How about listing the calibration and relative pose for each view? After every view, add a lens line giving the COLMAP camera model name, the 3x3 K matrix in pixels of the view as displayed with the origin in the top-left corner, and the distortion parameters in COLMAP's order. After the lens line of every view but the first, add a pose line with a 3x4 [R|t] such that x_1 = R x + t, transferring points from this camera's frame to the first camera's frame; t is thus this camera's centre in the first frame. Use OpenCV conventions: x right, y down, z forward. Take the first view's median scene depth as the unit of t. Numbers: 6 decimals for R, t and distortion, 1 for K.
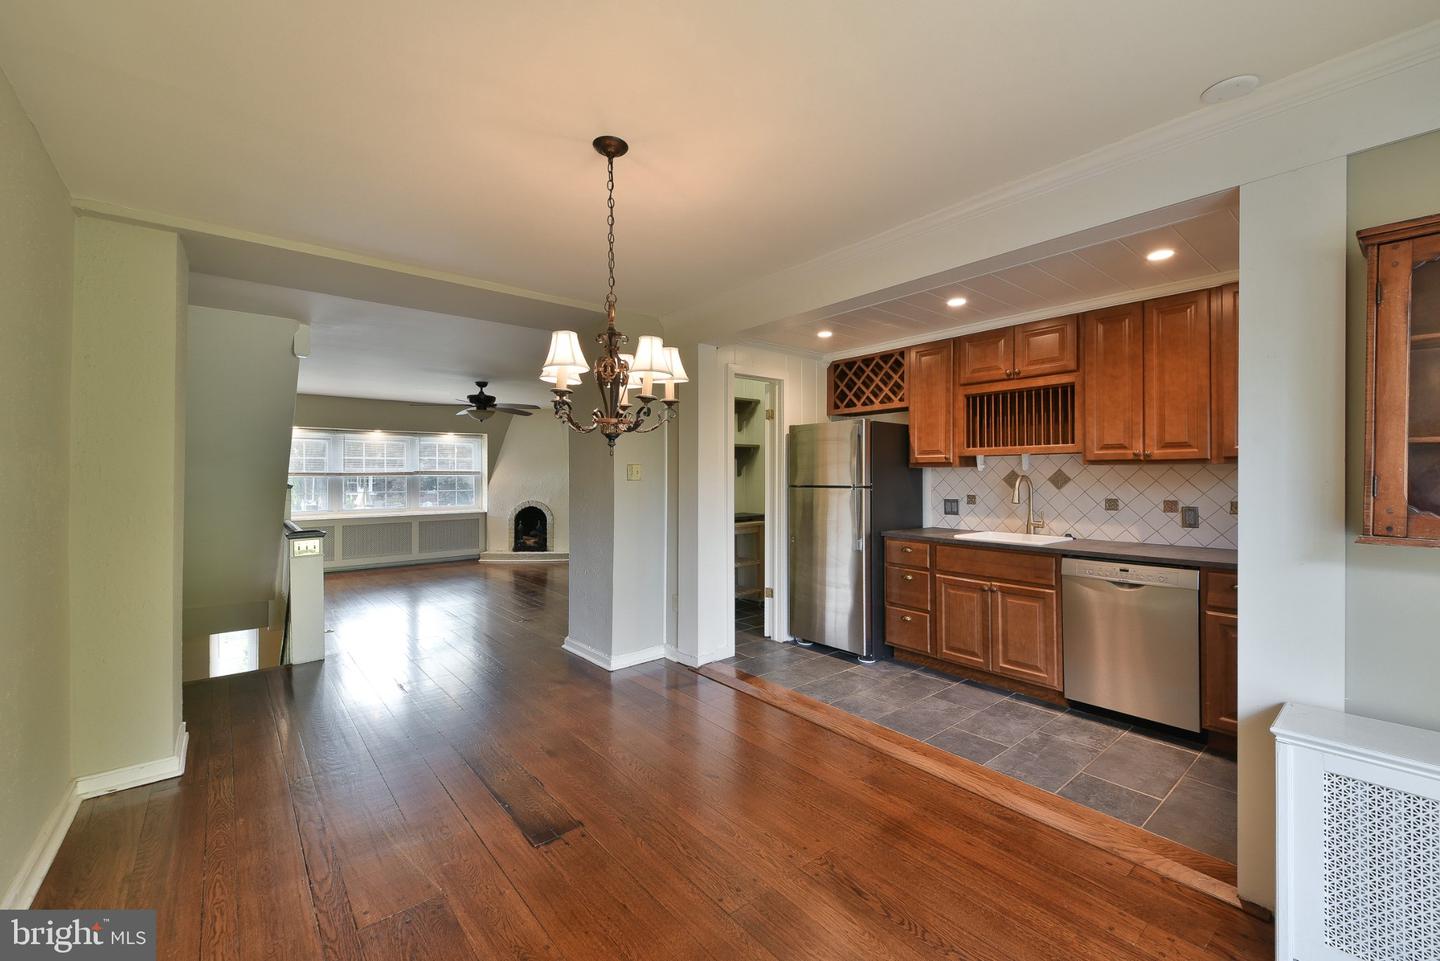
lens RADIAL K [[590.6, 0, 720.0], [0, 590.6, 480.5], [0, 0, 1]] dist [-0.000035, -0.000008]
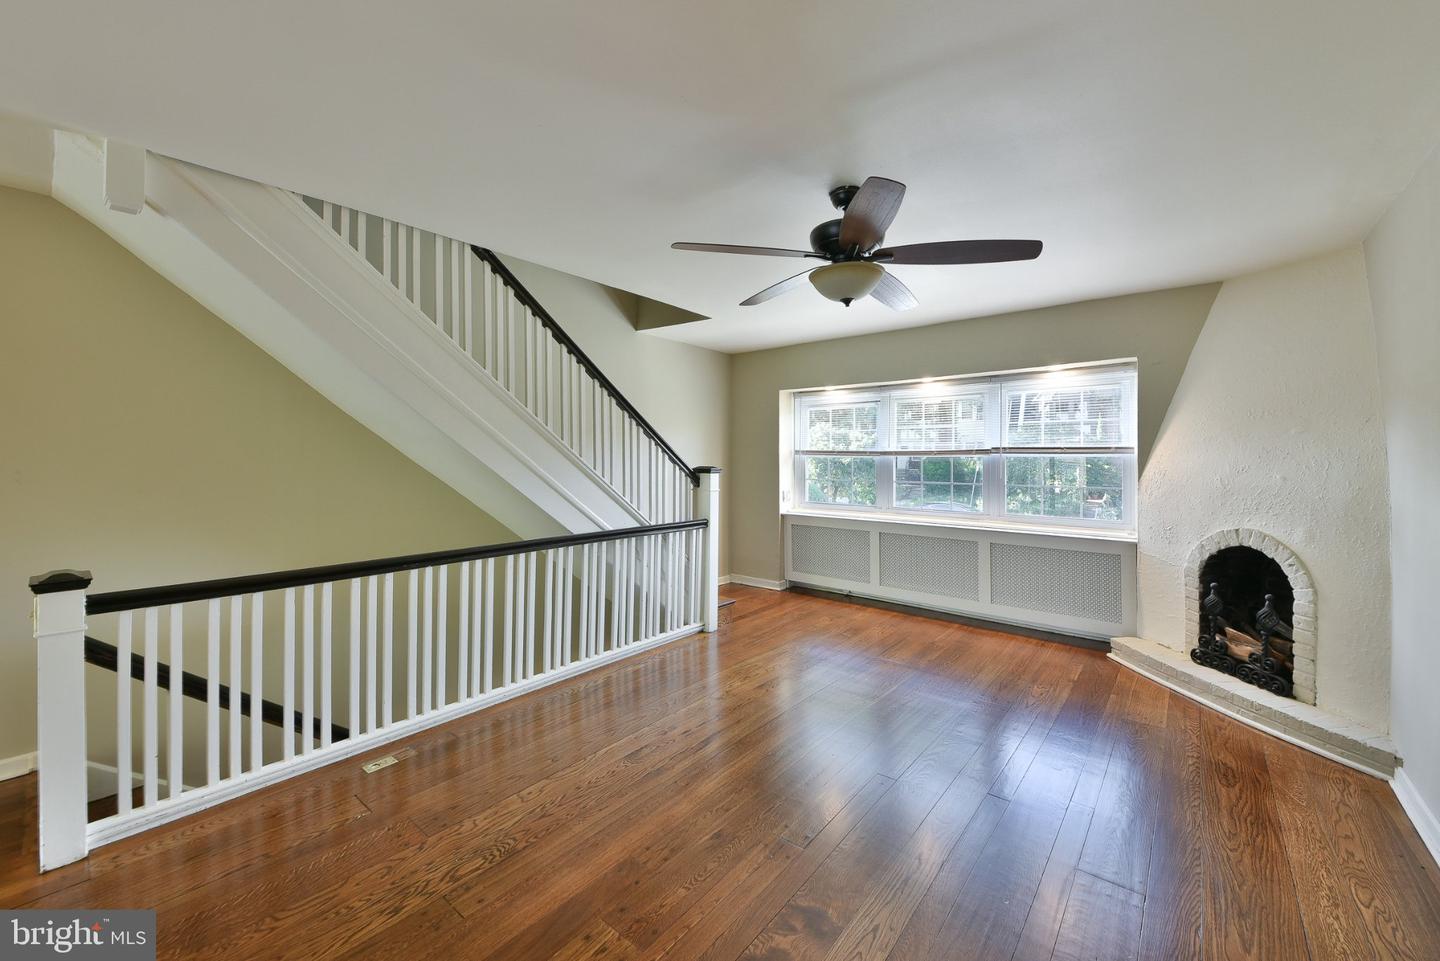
lens RADIAL K [[555.9, 0, 720.0], [0, 555.9, 480.5], [0, 0, 1]] dist [-0.000627, -0.000060]
pose [[0.181383, 0.035378, -0.982776, -0.044889], [-0.003060, 0.999368, 0.035410, -0.001706], [0.983408, -0.003416, 0.181377, 0.424738]]
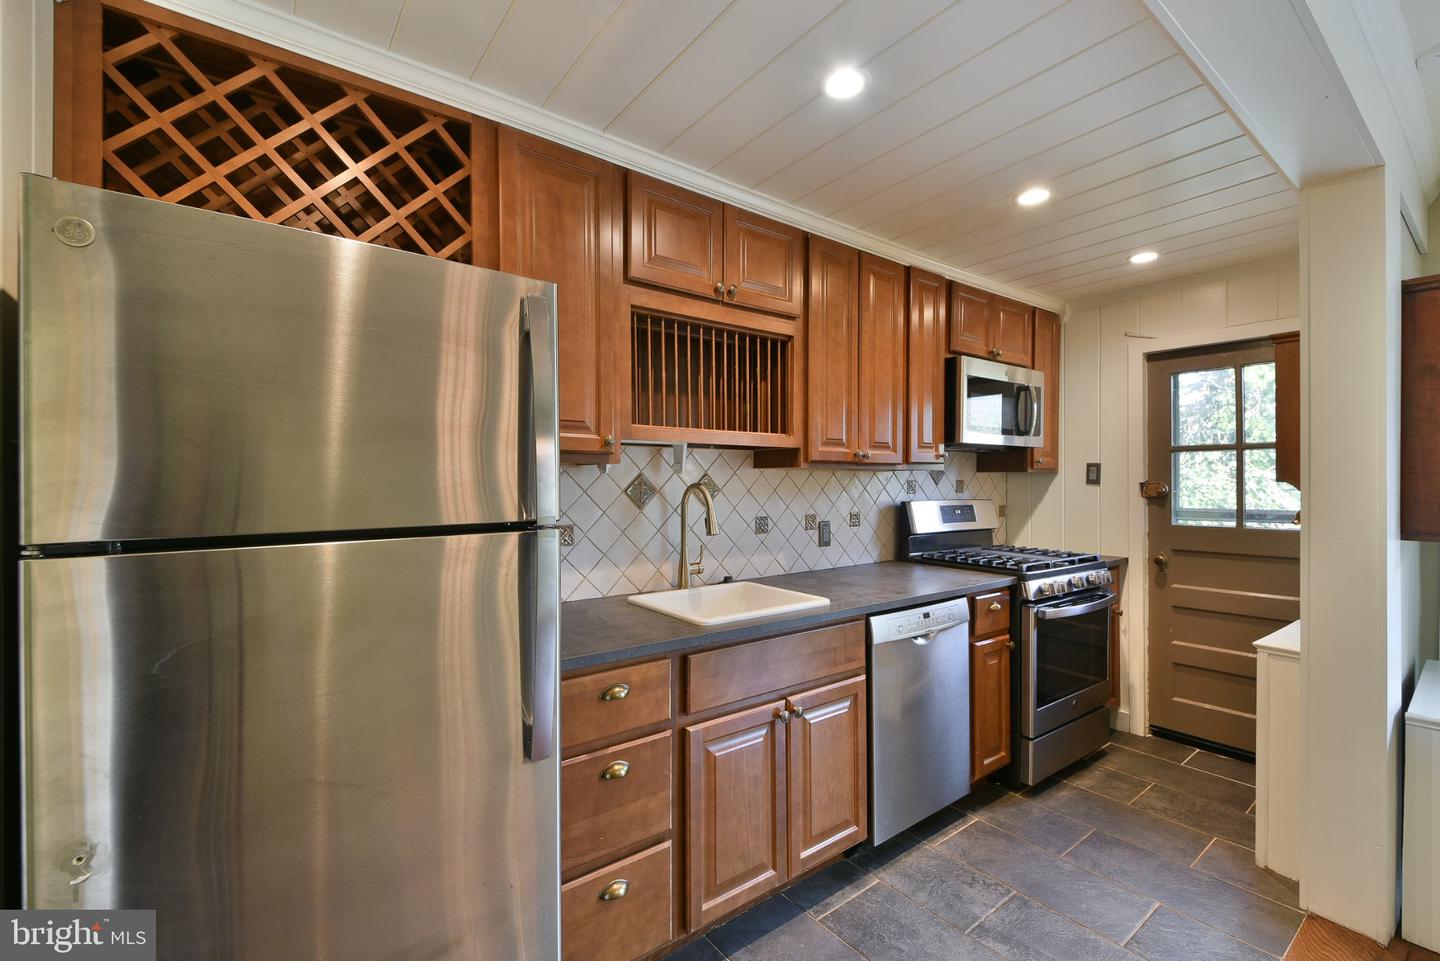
lens RADIAL K [[615.8, 0, 720.0], [0, 615.8, 480.5], [0, 0, 1]] dist [0.031248, -0.000060]
pose [[0.033374, -0.000898, 0.999443, -0.067168], [0.007854, 0.999969, 0.000636, -0.013300], [-0.999412, 0.007828, 0.033380, 1.105914]]
